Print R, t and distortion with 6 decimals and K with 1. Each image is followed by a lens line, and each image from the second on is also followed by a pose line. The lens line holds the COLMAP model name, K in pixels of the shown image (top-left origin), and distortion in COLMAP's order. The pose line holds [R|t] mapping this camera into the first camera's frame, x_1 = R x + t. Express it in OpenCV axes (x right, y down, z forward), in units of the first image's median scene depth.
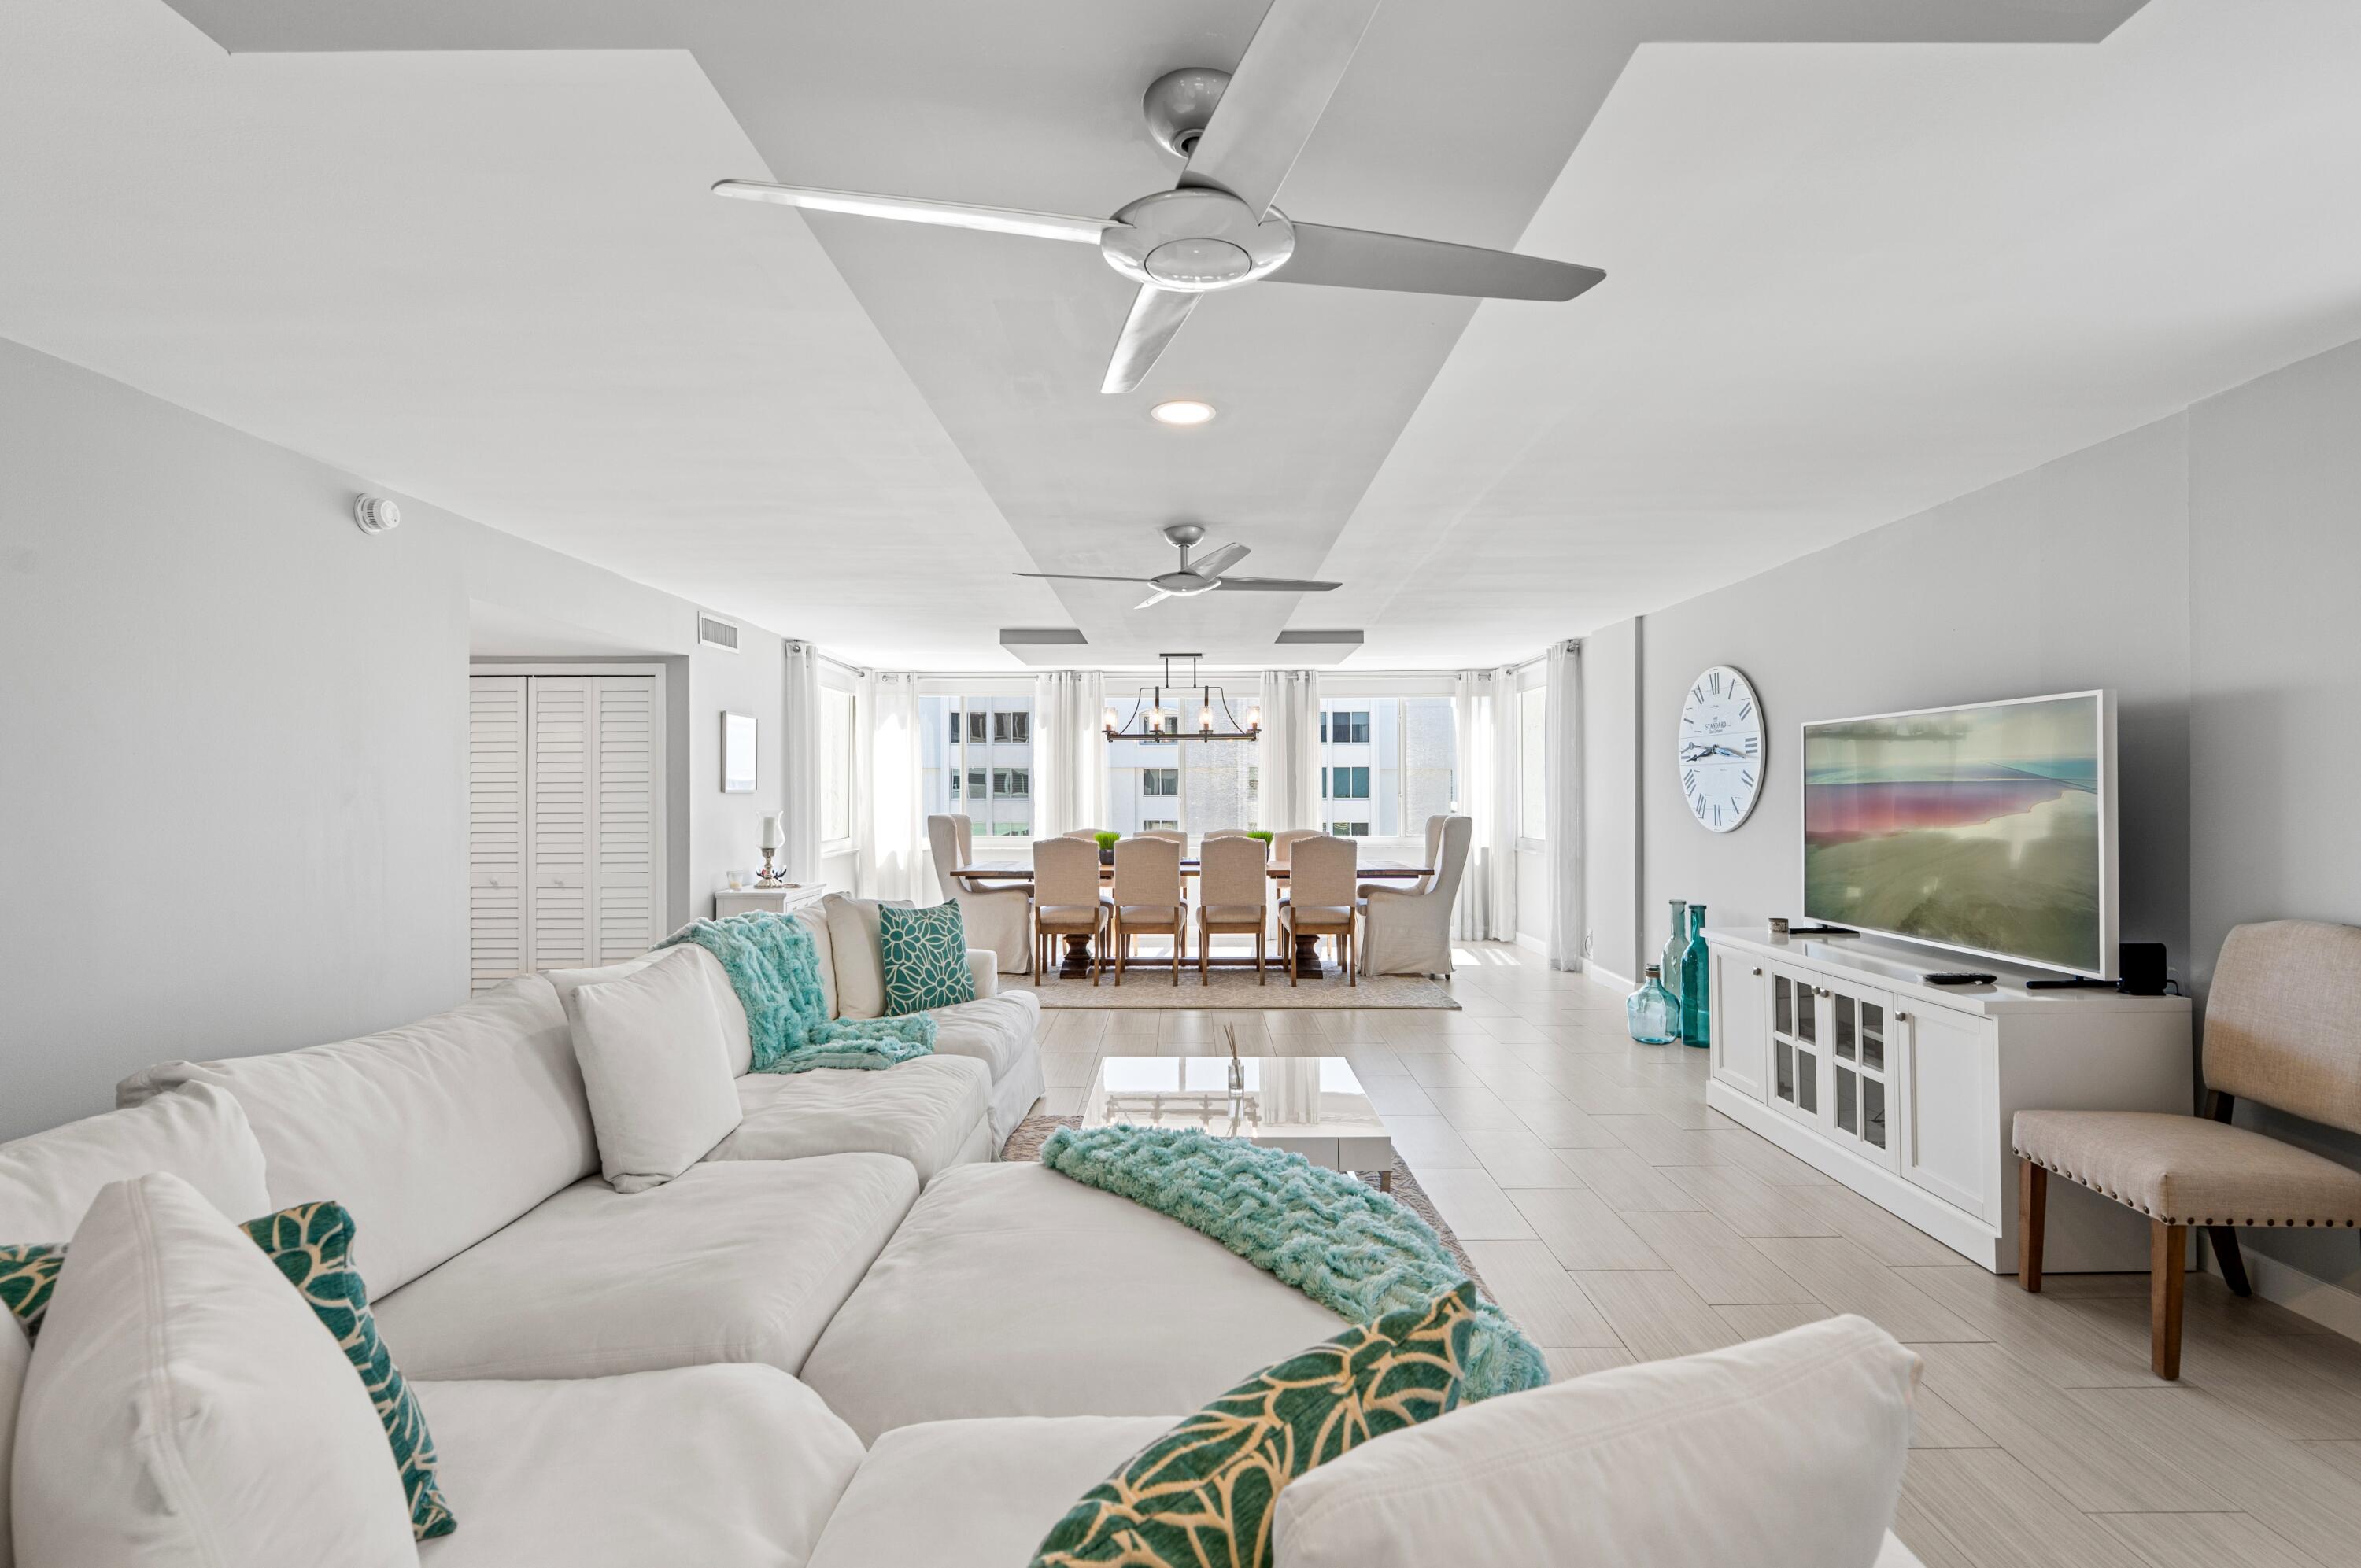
lens RADIAL K [[1067.7, 0, 1177.0], [0, 1067.7, 784.1], [0, 0, 1]] dist [-0.006744, 0.002262]
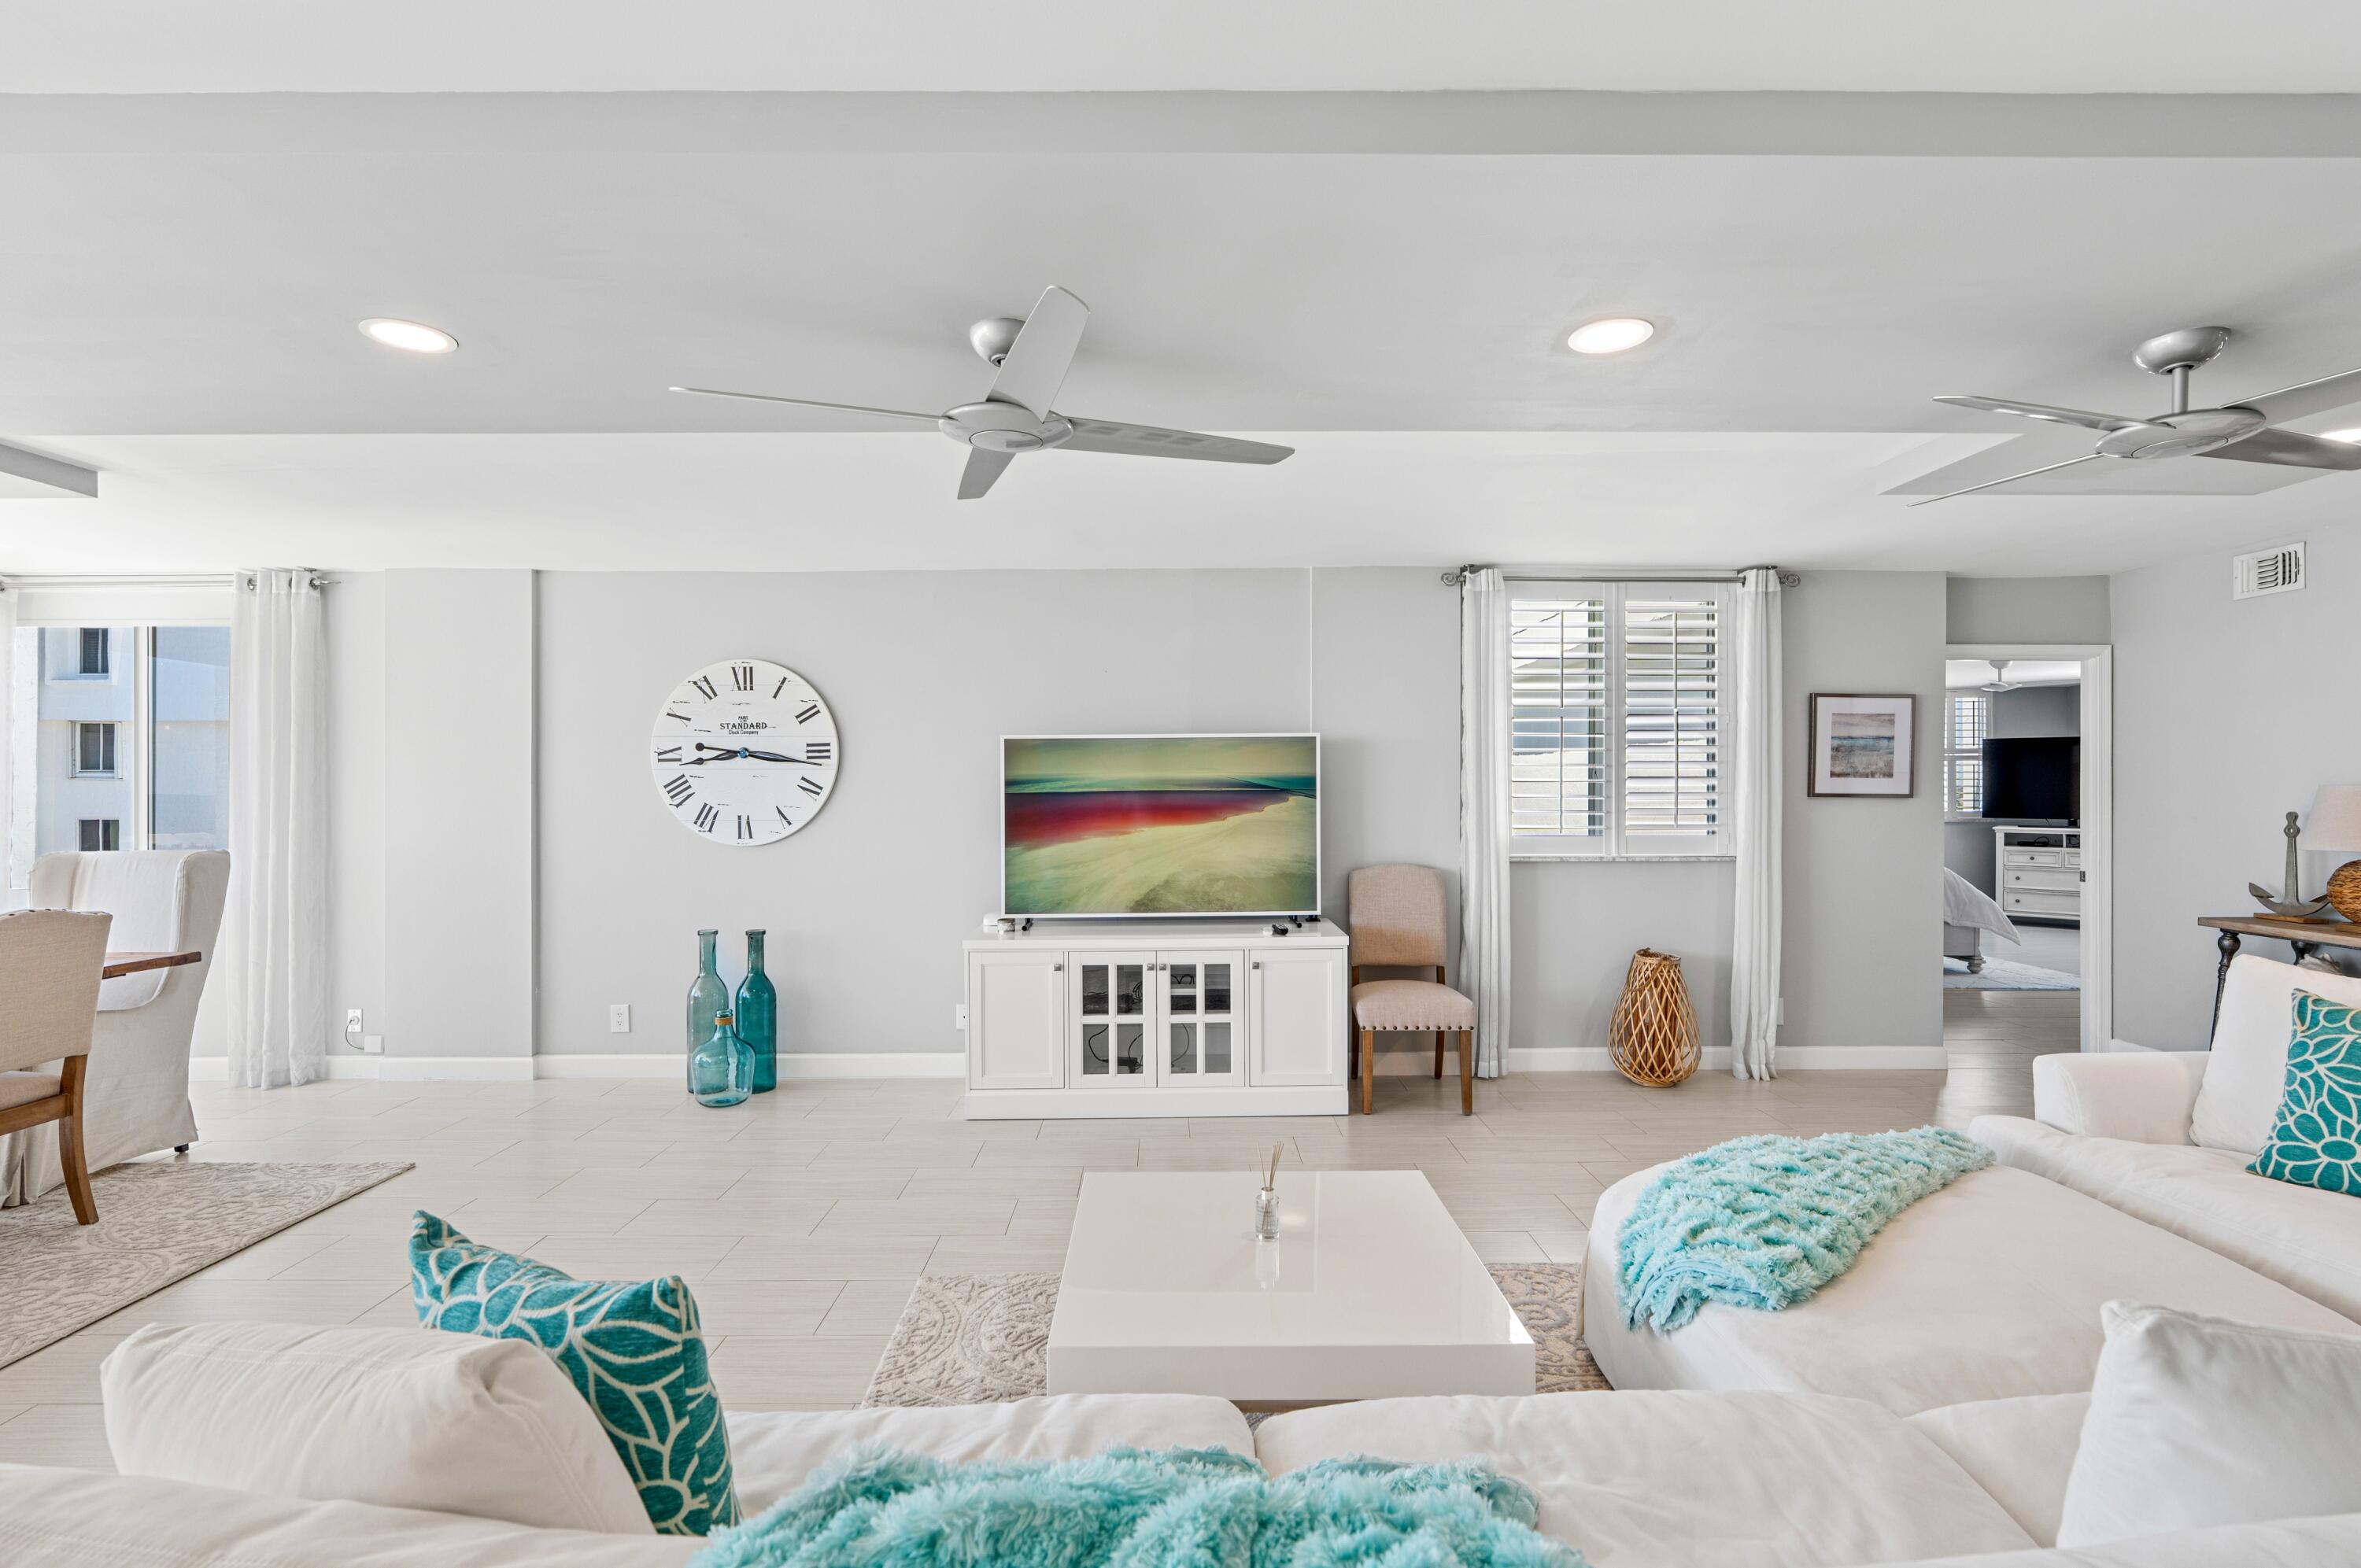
lens RADIAL K [[1067.7, 0, 1179.5], [0, 1067.7, 781.4], [0, 0, 1]] dist [-0.006744, 0.002262]
pose [[-0.016121, 0.009125, 0.999828, -0.398475], [-0.000182, 0.999958, -0.009129, -0.000682], [-0.999870, -0.000329, -0.016119, 0.671662]]
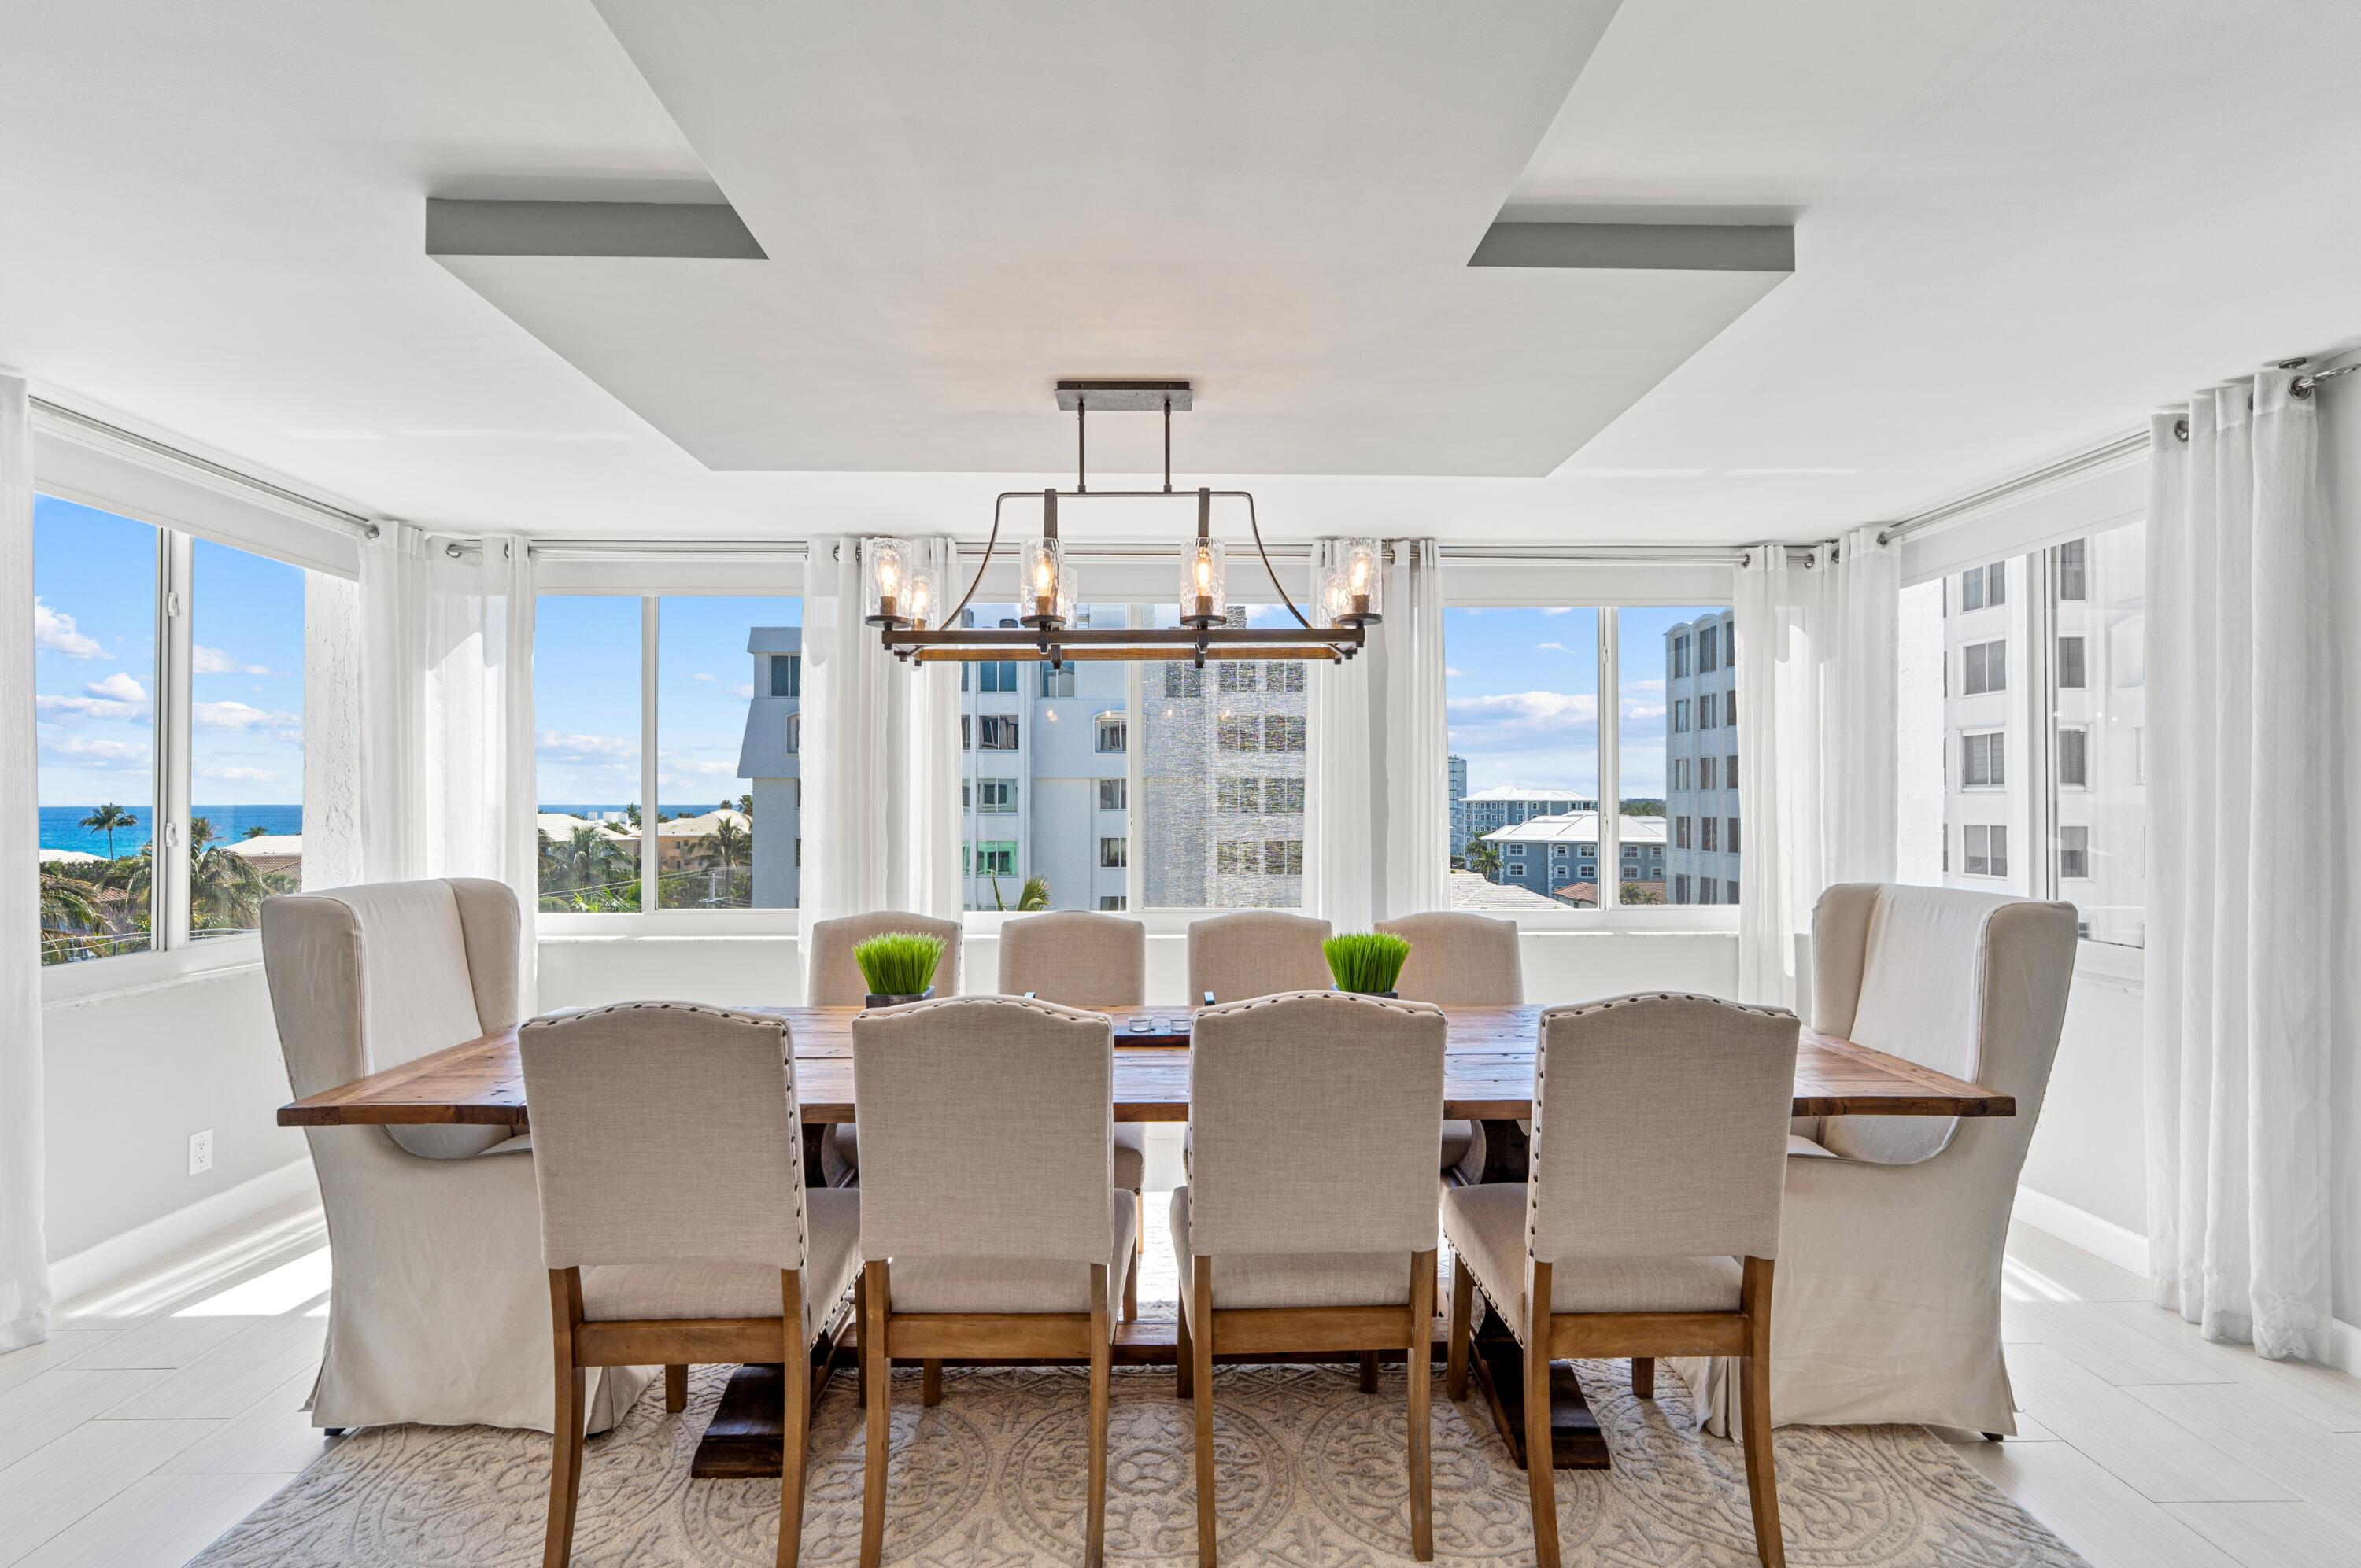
lens RADIAL K [[1067.7, 0, 1178.5], [0, 1067.7, 794.2], [0, 0, 1]] dist [-0.006744, 0.002262]
pose [[0.999380, 0.002347, 0.035126, 0.012588], [-0.002276, 0.999995, -0.002081, 0.001685], [-0.035131, 0.002000, 0.999381, 0.948501]]
